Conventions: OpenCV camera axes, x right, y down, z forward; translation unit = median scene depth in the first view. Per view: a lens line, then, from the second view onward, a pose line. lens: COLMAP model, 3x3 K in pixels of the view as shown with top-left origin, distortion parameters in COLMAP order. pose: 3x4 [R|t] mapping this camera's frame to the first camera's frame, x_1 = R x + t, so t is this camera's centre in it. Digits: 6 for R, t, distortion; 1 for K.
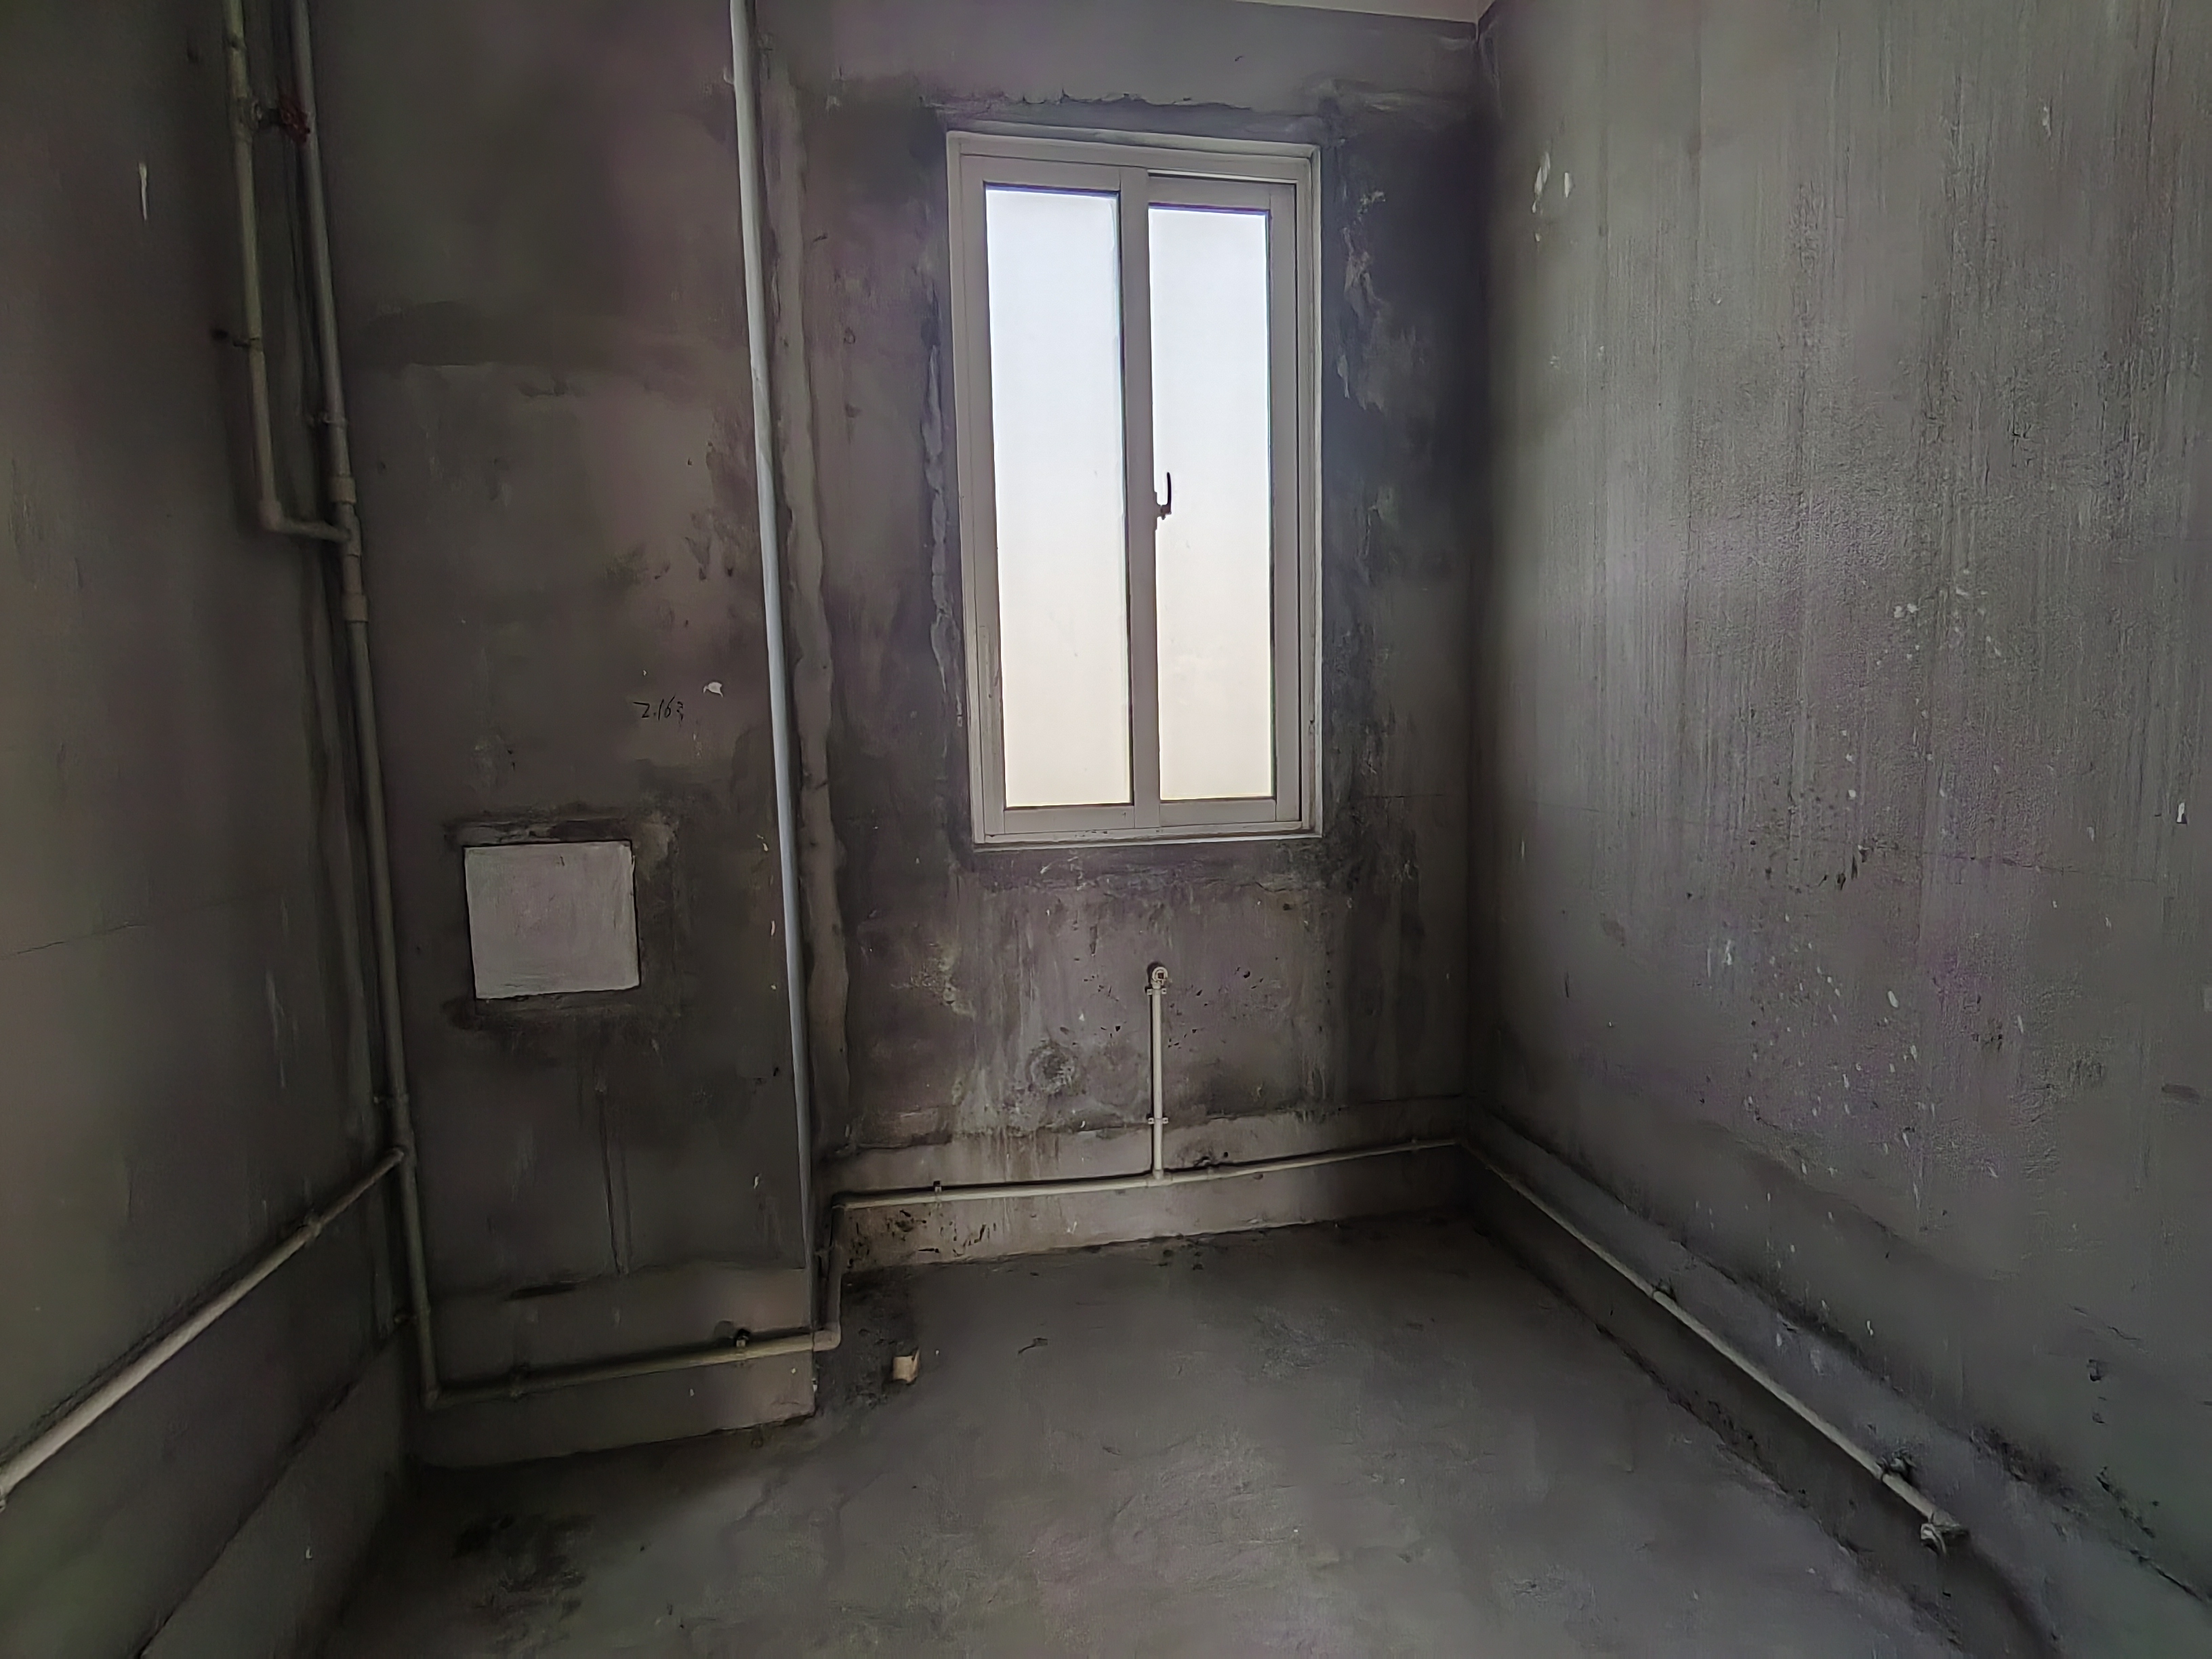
lens RADIAL K [[1056.8, 0, 1104.0], [0, 1056.8, 822.0], [0, 0, 1]] dist [-0.003295, -0.006152]
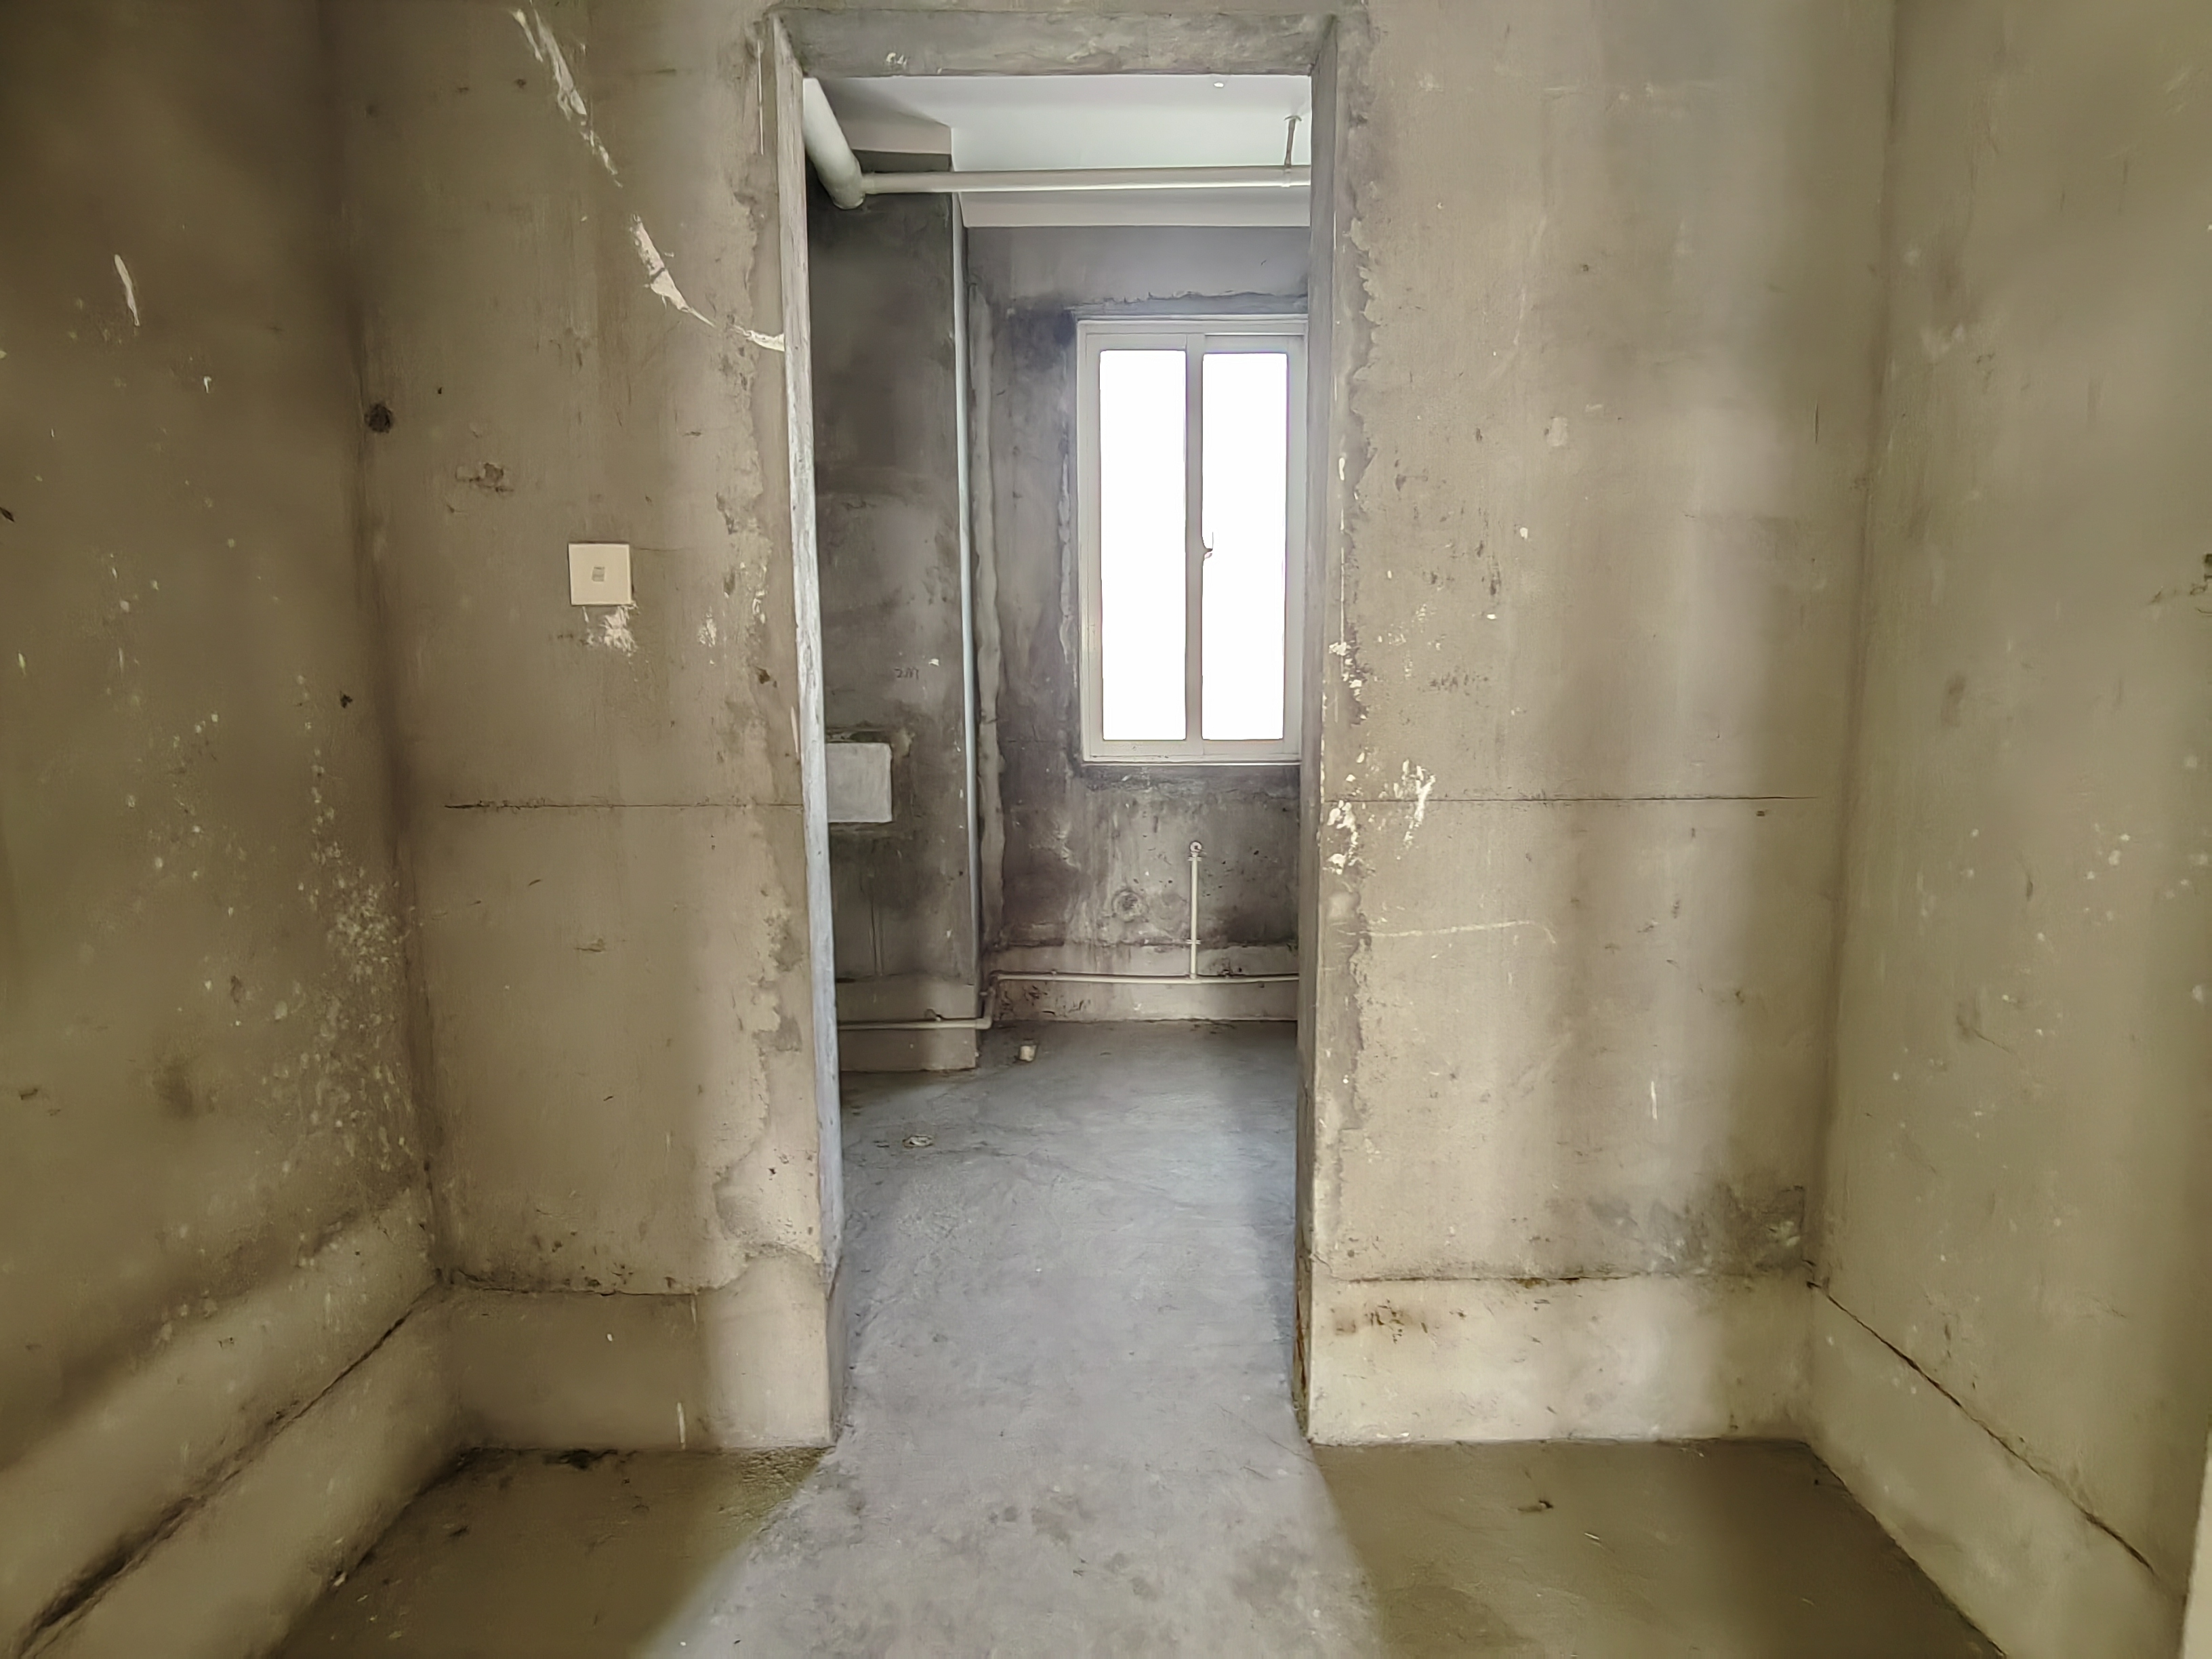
lens RADIAL K [[1056.8, 0, 1105.4], [0, 1056.8, 833.1], [0, 0, 1]] dist [-0.003295, -0.006152]
pose [[0.985214, 0.037845, -0.167099, 0.192165], [-0.033100, 0.998968, 0.031092, 0.082337], [0.168103, -0.025101, 0.985450, -0.610873]]
